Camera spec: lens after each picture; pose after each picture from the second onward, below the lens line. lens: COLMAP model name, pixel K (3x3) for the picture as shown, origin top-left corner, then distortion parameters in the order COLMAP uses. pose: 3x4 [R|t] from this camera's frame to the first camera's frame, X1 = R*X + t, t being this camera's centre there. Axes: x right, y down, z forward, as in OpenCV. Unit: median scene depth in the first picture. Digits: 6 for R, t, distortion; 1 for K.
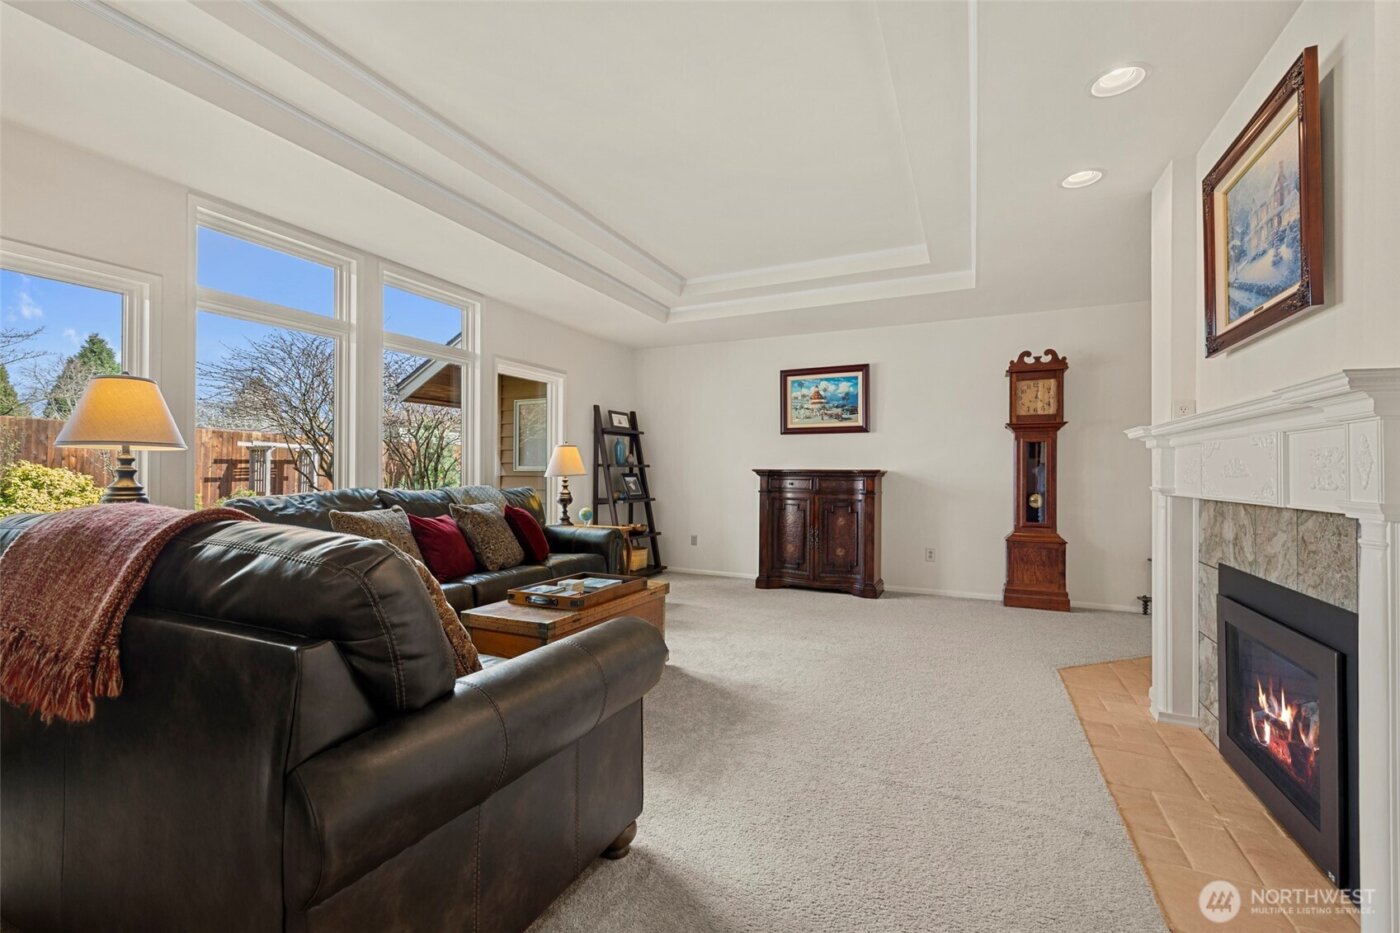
lens RADIAL K [[592.0, 0, 696.3], [0, 592.0, 471.5], [0, 0, 1]] dist [0.002477, 0.000392]
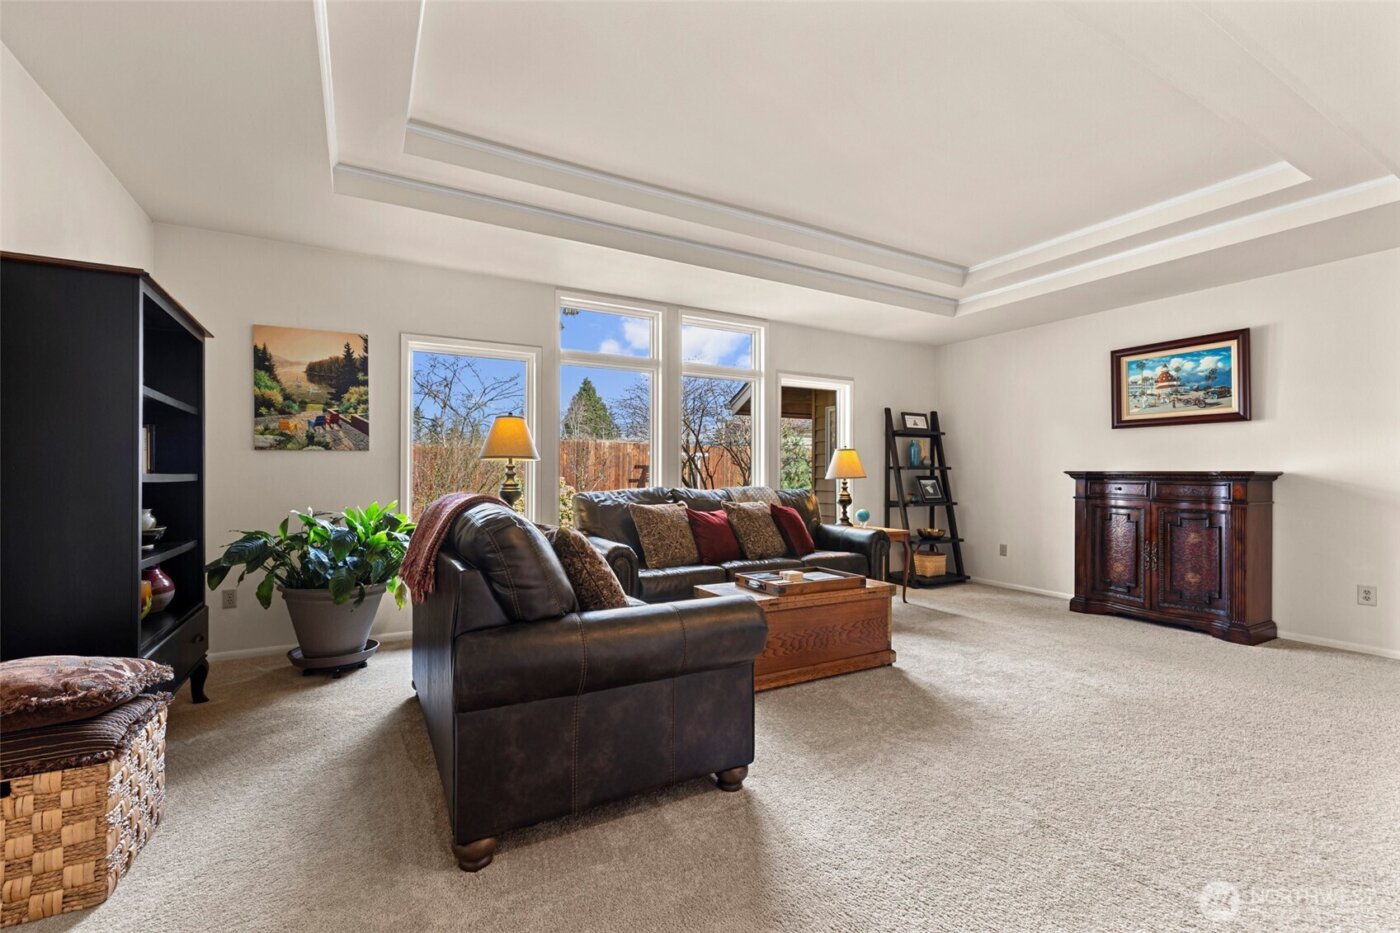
lens RADIAL K [[592.0, 0, 691.0], [0, 592.0, 471.5], [0, 0, 1]] dist [0.002477, 0.000392]
pose [[0.811505, -0.004078, -0.584331, 0.183163], [0.001430, 0.999987, -0.004992, 0.000394], [0.584343, 0.003215, 0.811500, -0.012330]]
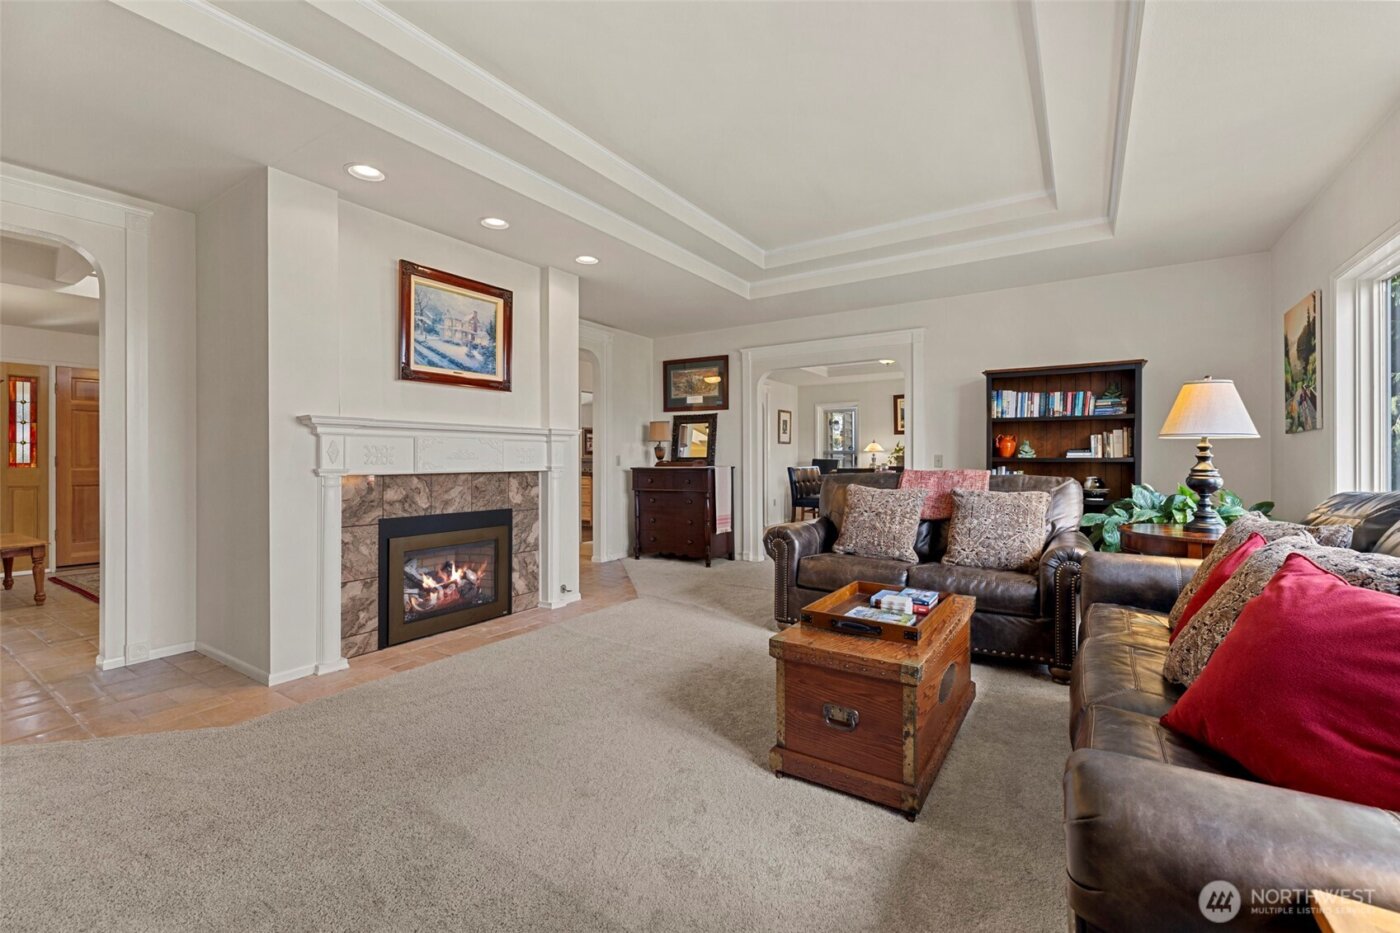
lens RADIAL K [[592.0, 0, 696.2], [0, 592.0, 459.1], [0, 0, 1]] dist [0.002477, 0.000392]
pose [[-0.989955, -0.002271, 0.141364, -0.040314], [-0.002538, 0.999995, -0.001708, 0.004451], [-0.141359, -0.002049, -0.989956, 1.131721]]
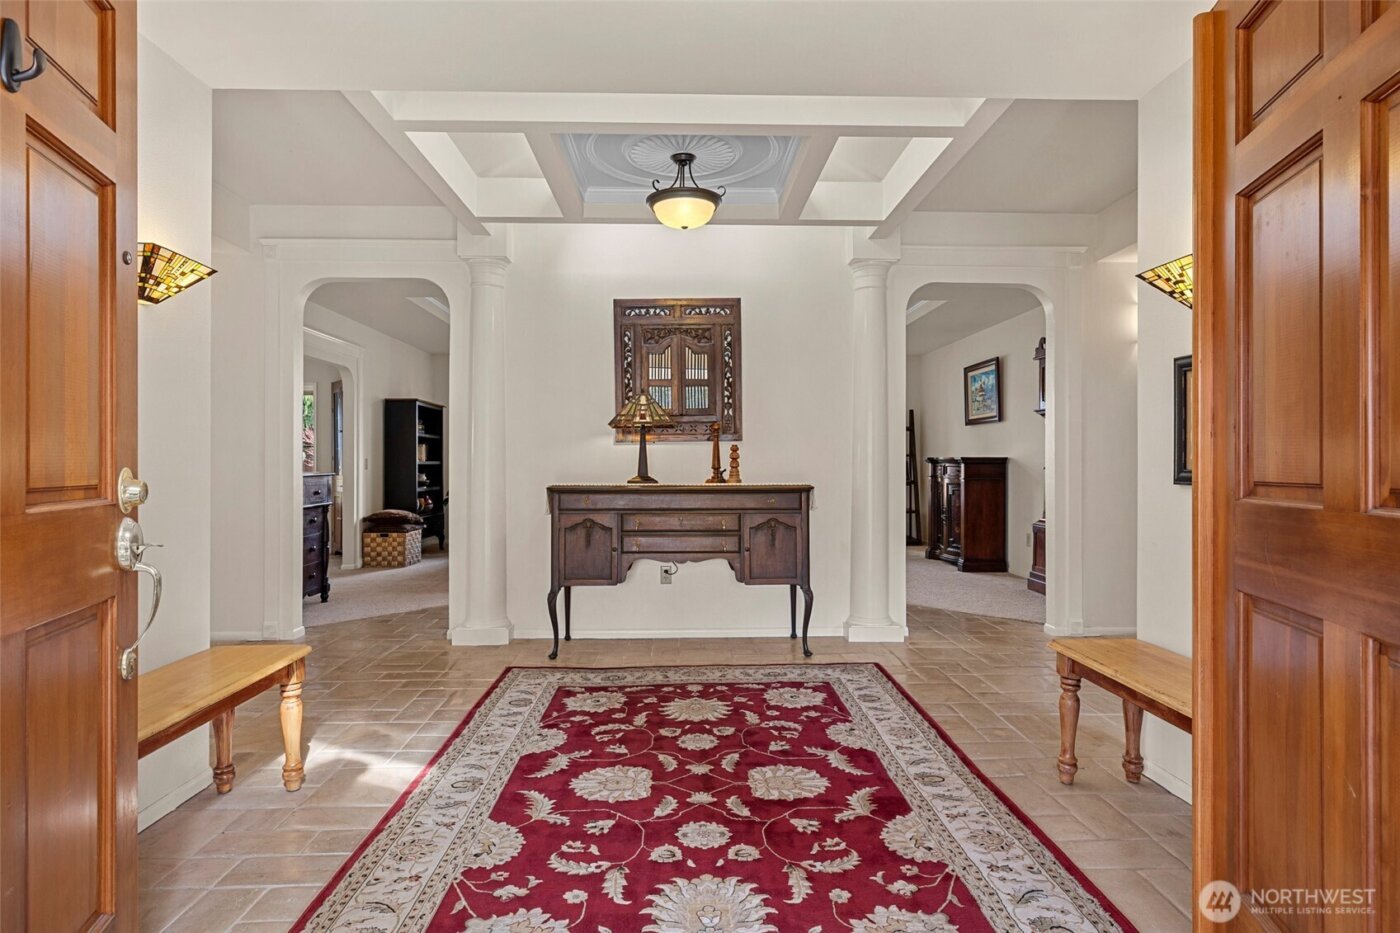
lens RADIAL K [[769.9, 0, 693.7], [0, 769.9, 465.8], [0, 0, 1]] dist [0.006634, 0.000347]
pose [[0.437341, -0.002808, -0.899292, 1.495376], [0.003728, 0.999992, -0.001309, 0.015009], [0.899288, -0.002780, 0.437348, -0.101920]]
